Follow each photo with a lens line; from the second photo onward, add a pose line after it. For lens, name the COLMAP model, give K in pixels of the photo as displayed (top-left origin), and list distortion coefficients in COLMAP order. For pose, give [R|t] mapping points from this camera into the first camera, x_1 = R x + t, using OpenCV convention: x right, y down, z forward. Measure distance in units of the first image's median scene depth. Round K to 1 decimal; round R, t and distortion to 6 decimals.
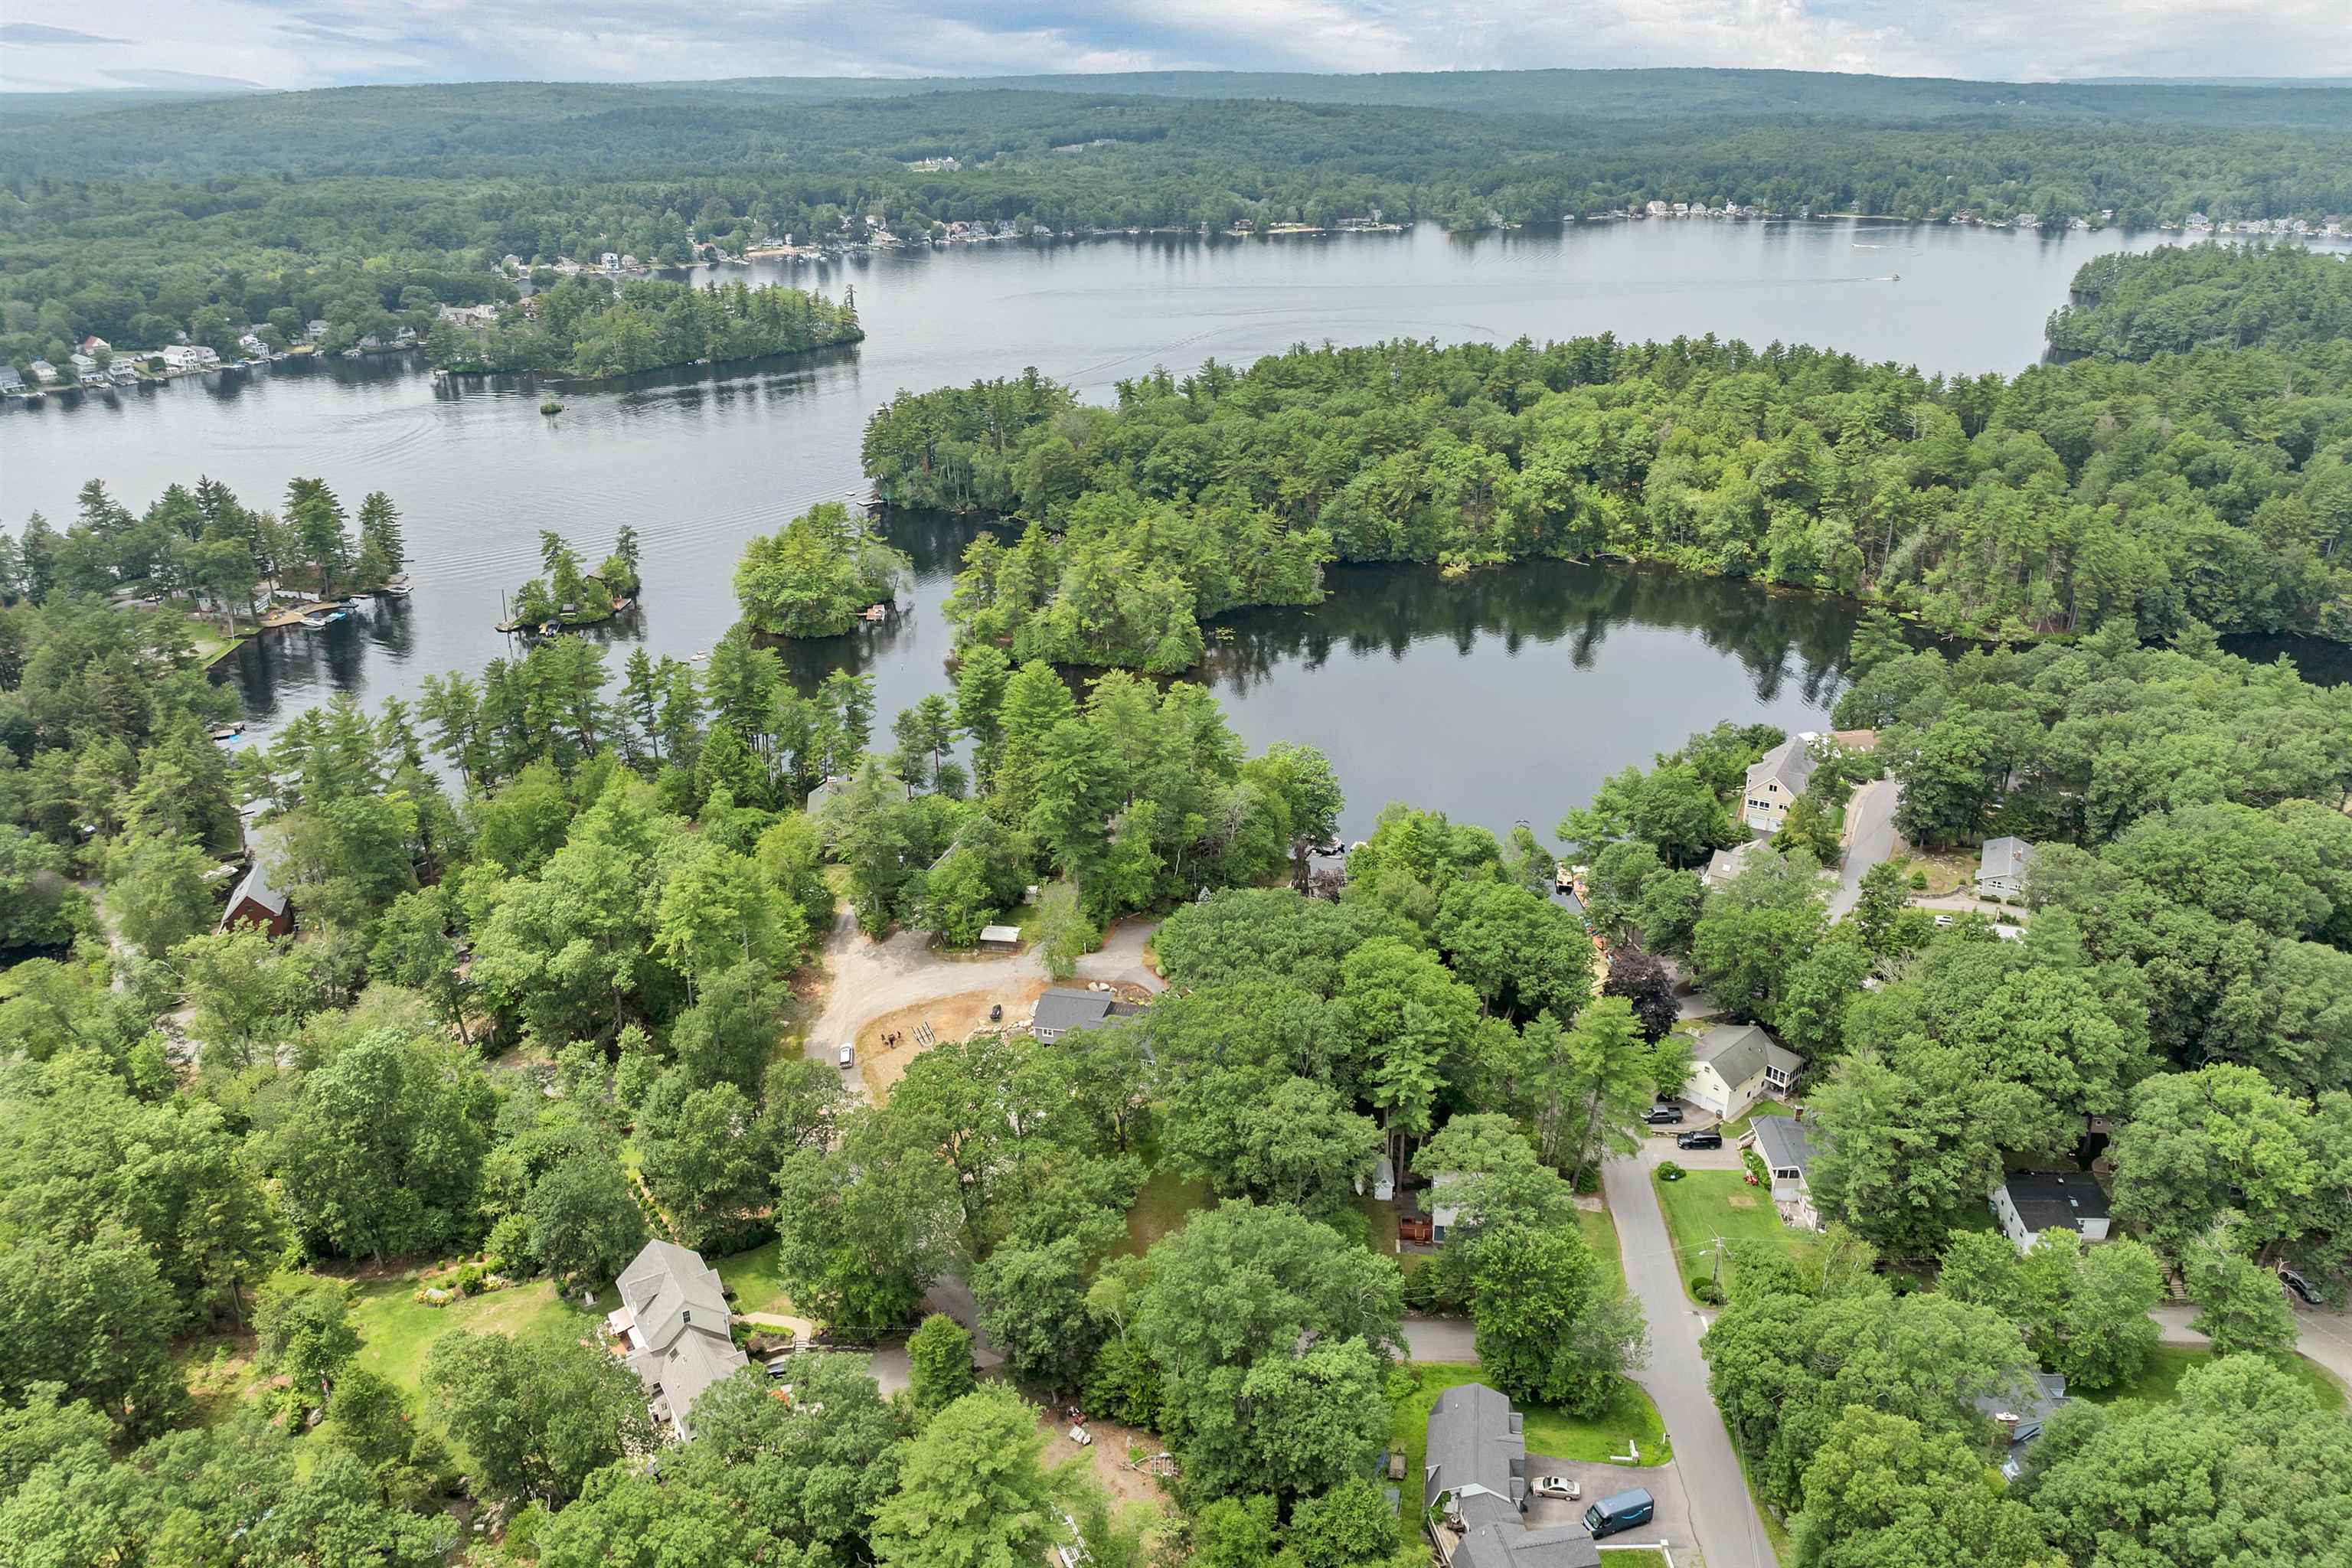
lens RADIAL K [[1678.5, 0, 1166.5], [0, 1678.5, 697.2], [0, 0, 1]] dist [-0.045241, 0.004881]
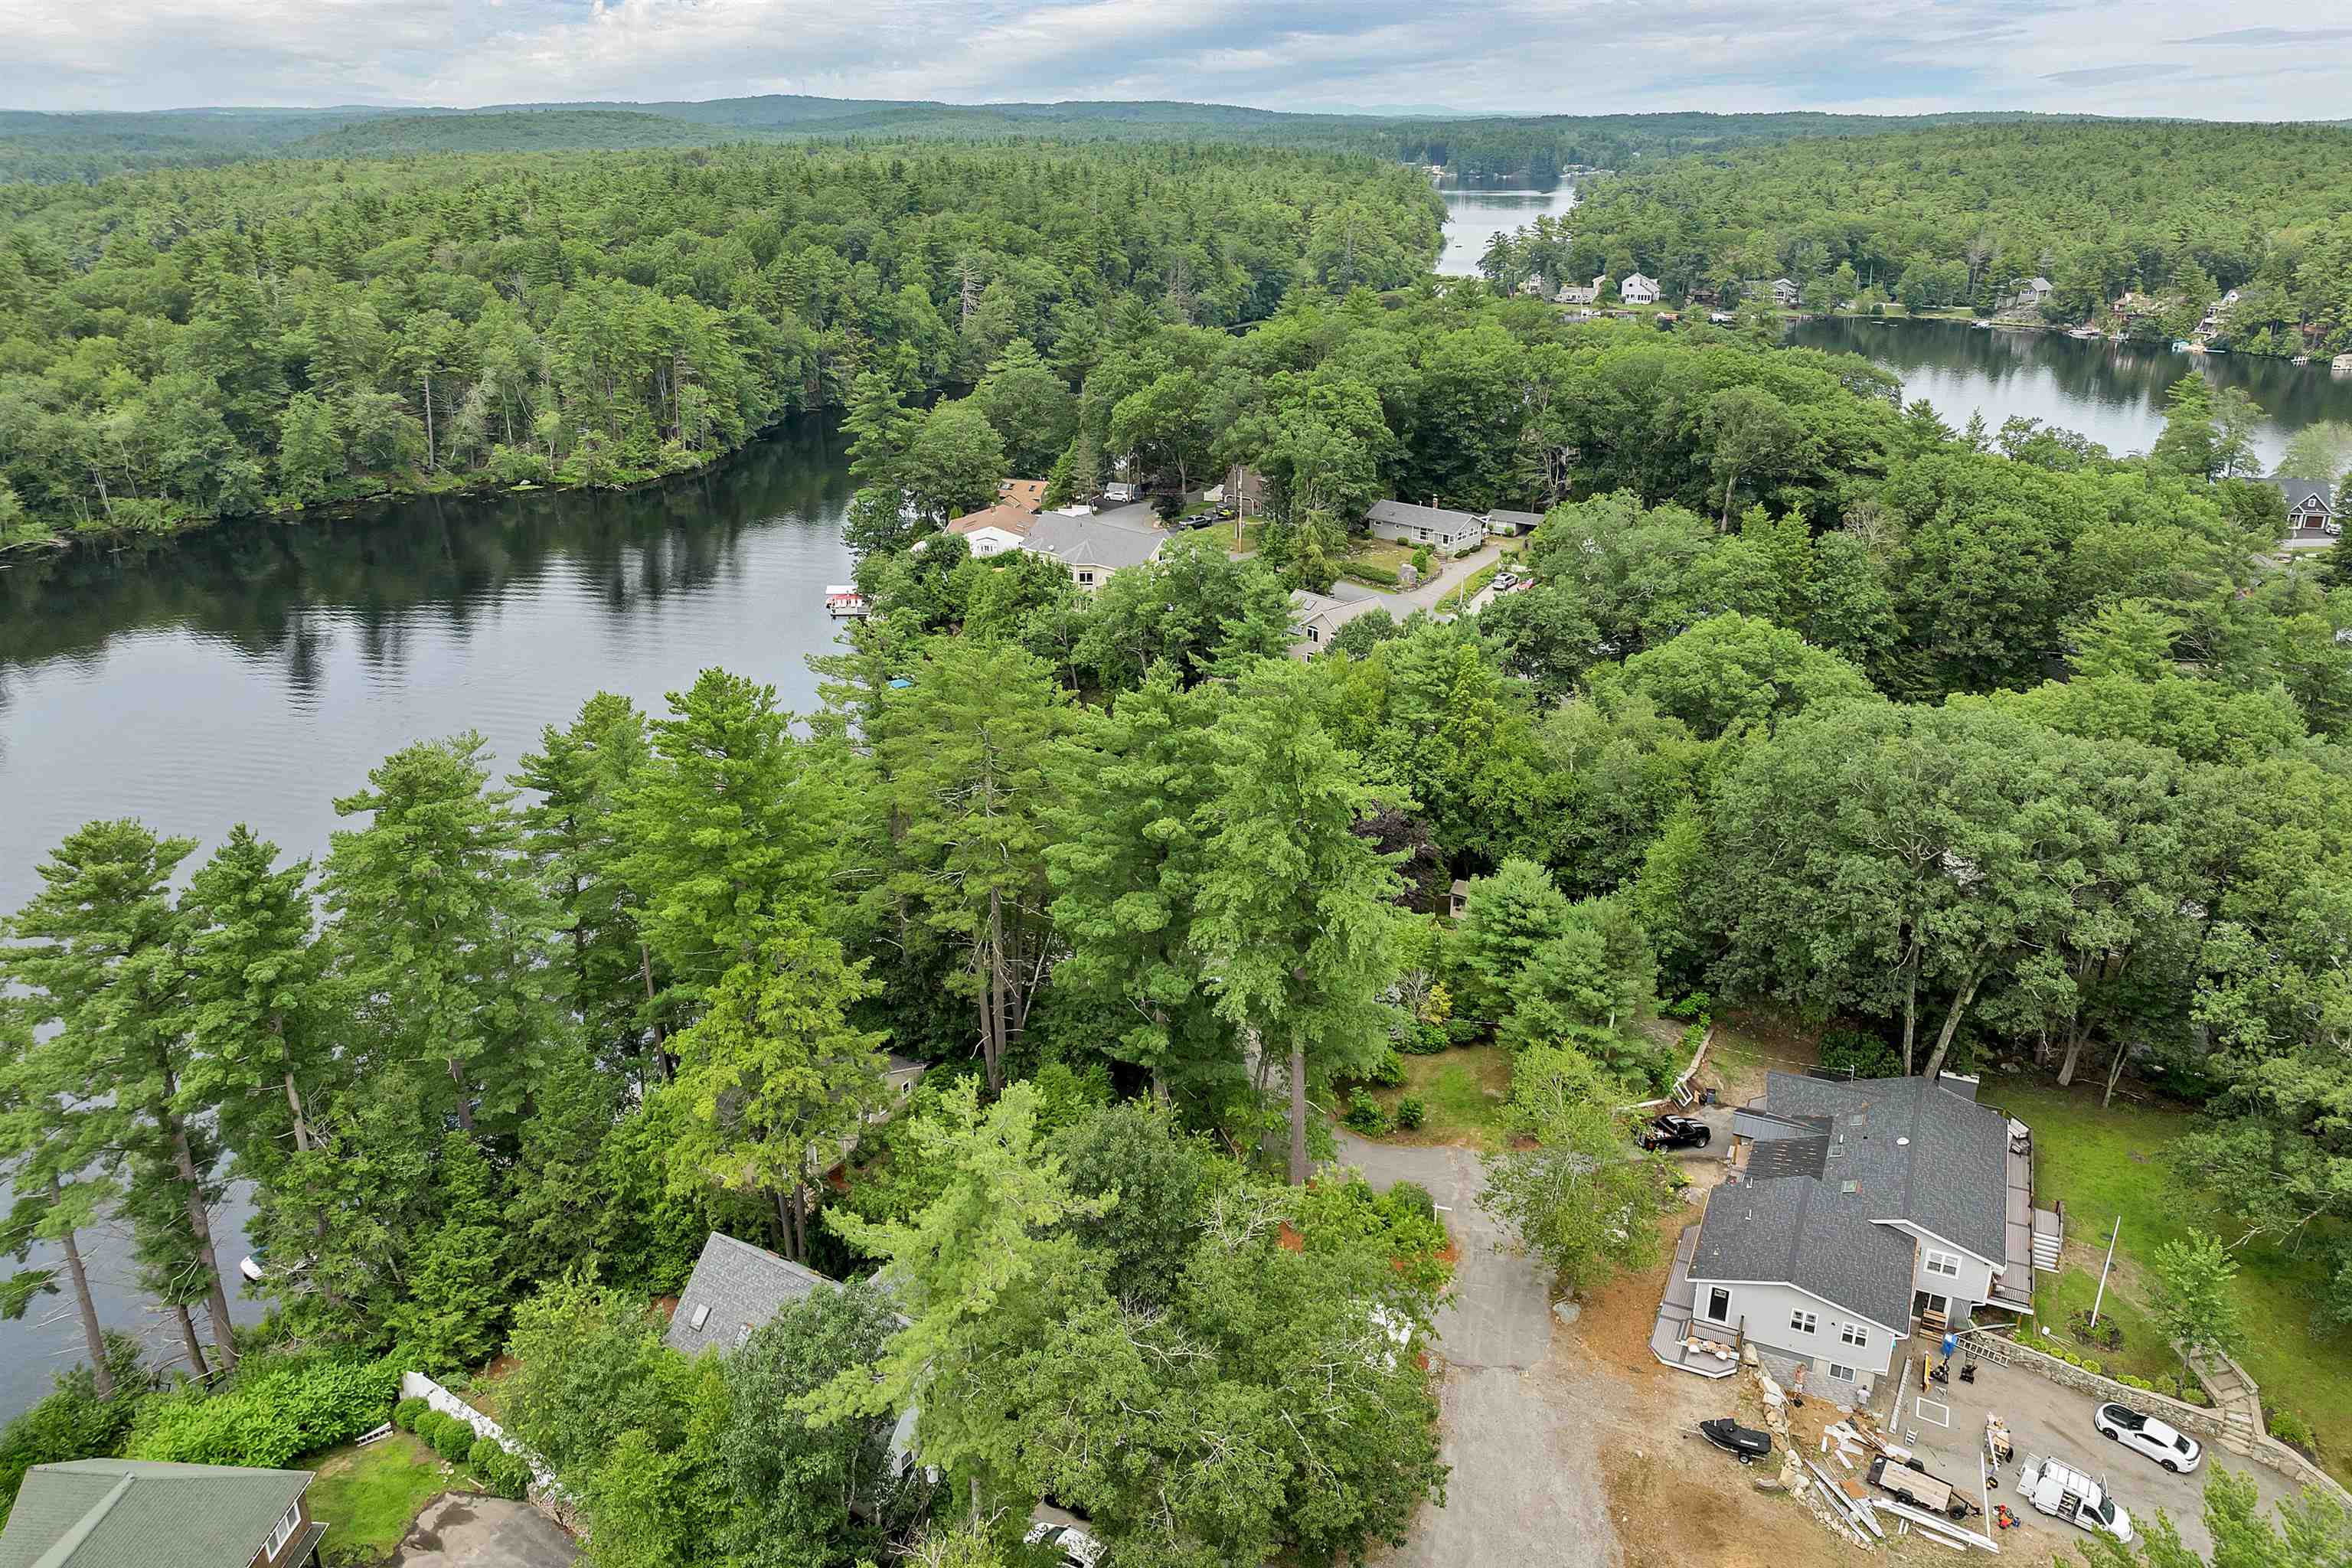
lens RADIAL K [[1678.5, 0, 1166.5], [0, 1678.5, 697.2], [0, 0, 1]] dist [-0.045241, 0.004881]
pose [[0.218946, -0.313310, 0.924067, -0.192273], [0.339485, 0.912336, 0.228896, -0.033084], [-0.914775, 0.263591, 0.306116, 0.484473]]
